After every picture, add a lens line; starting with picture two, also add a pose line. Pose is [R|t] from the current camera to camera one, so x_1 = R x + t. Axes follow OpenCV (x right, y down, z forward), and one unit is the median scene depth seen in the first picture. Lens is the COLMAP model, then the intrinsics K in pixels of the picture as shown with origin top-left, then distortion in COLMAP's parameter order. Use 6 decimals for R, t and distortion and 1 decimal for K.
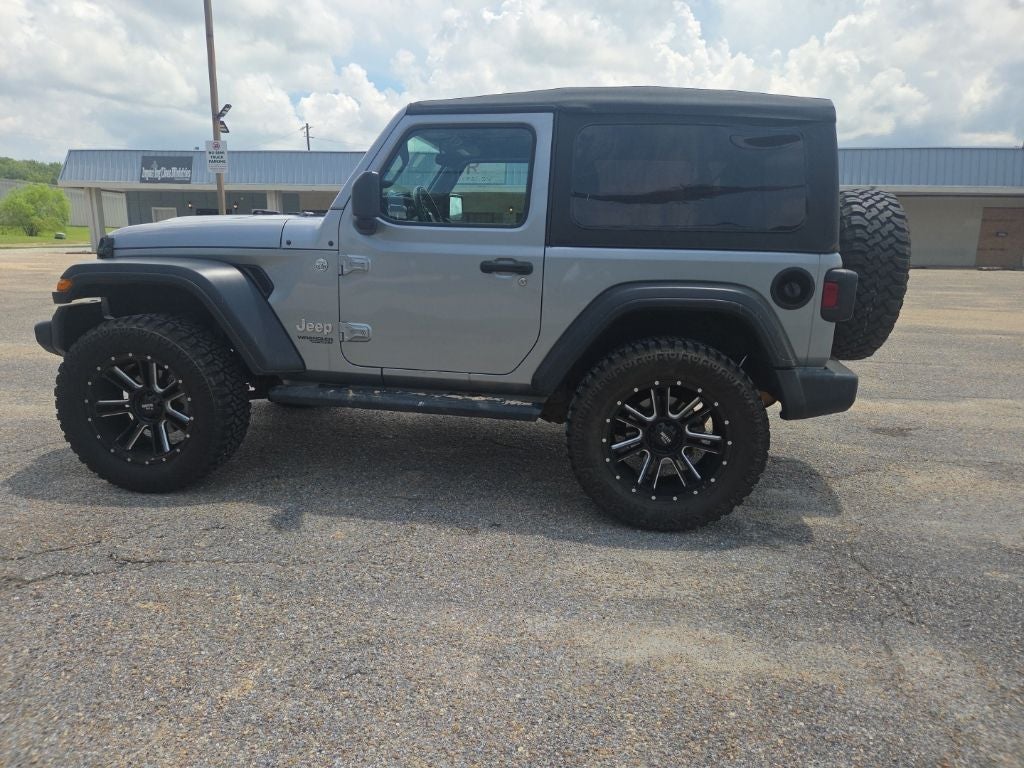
lens RADIAL K [[680.1, 0, 487.9], [0, 680.1, 379.3], [0, 0, 1]] dist [0.062081, -0.056386]
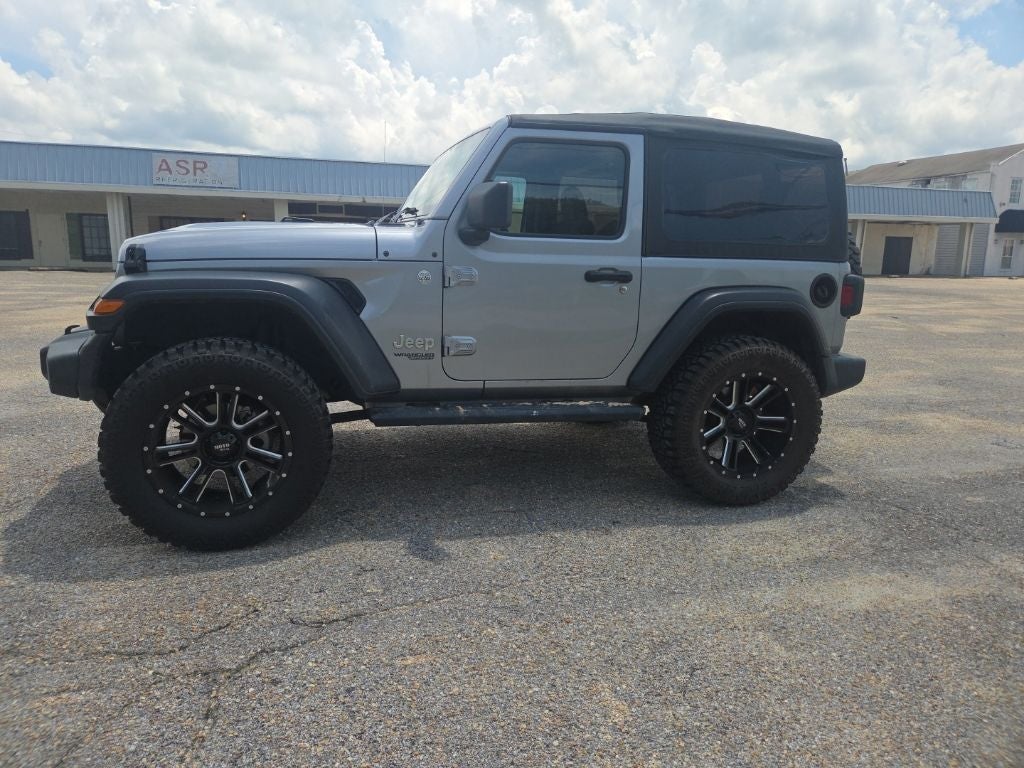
lens RADIAL K [[685.4, 0, 481.2], [0, 685.4, 370.5], [0, 0, 1]] dist [0.062967, -0.056506]
pose [[0.916751, -0.066092, 0.393953, -0.582992], [0.076794, 0.996981, -0.011445, -0.021912], [-0.392007, 0.040746, 0.919059, 0.103117]]
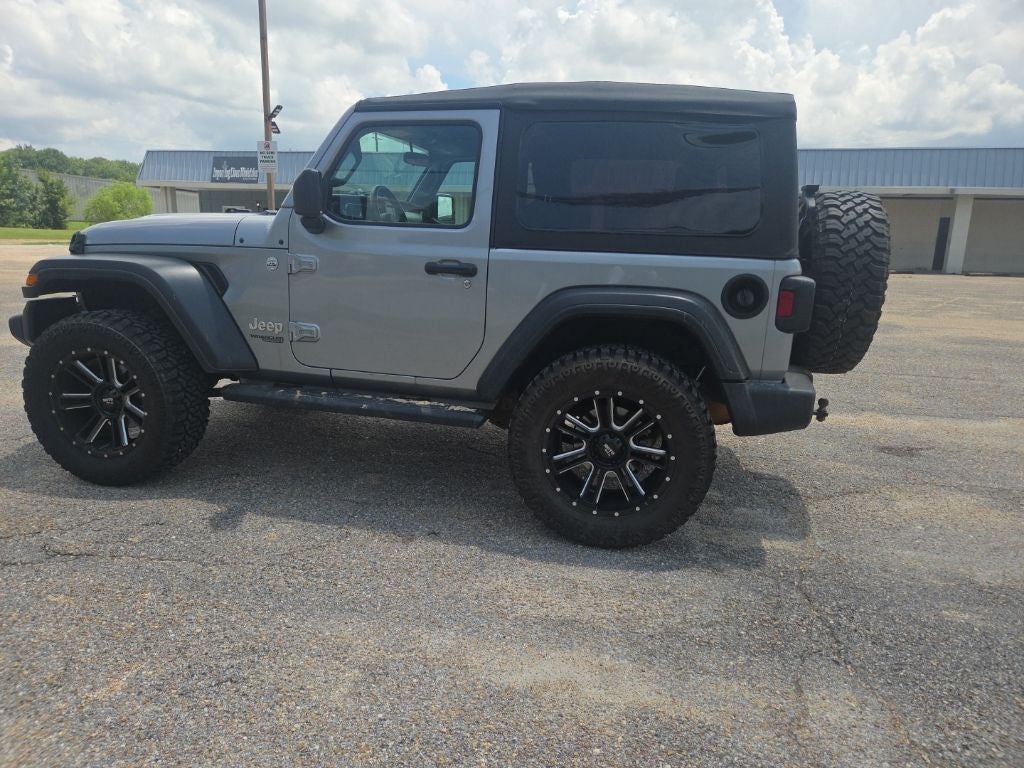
lens RADIAL K [[680.1, 0, 494.3], [0, 680.1, 382.3], [0, 0, 1]] dist [0.063296, -0.057239]
pose [[0.996088, 0.028312, -0.083711, 0.174595], [-0.028024, 0.999597, 0.004608, -0.009084], [0.083808, -0.002244, 0.996479, 0.035941]]
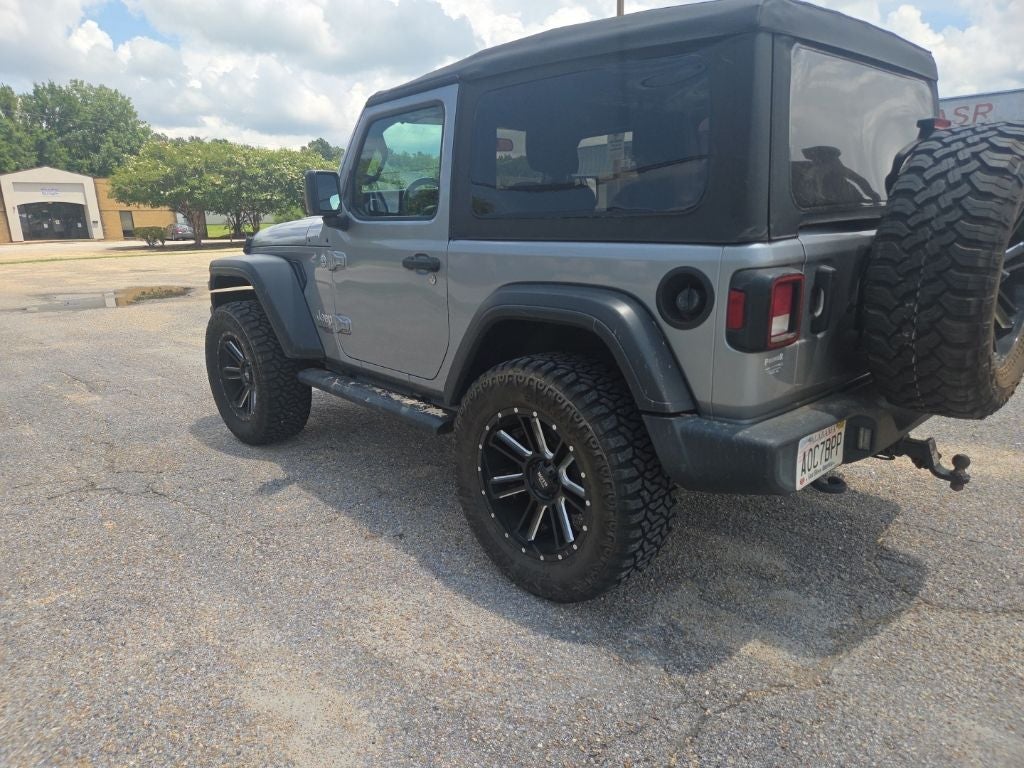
lens RADIAL K [[680.1, 0, 494.3], [0, 680.1, 382.3], [0, 0, 1]] dist [0.063296, -0.057239]
pose [[0.775908, 0.108899, -0.621376, 0.686863], [-0.087513, 0.994045, 0.064935, -0.072984], [0.624747, 0.003995, 0.780817, 0.340739]]
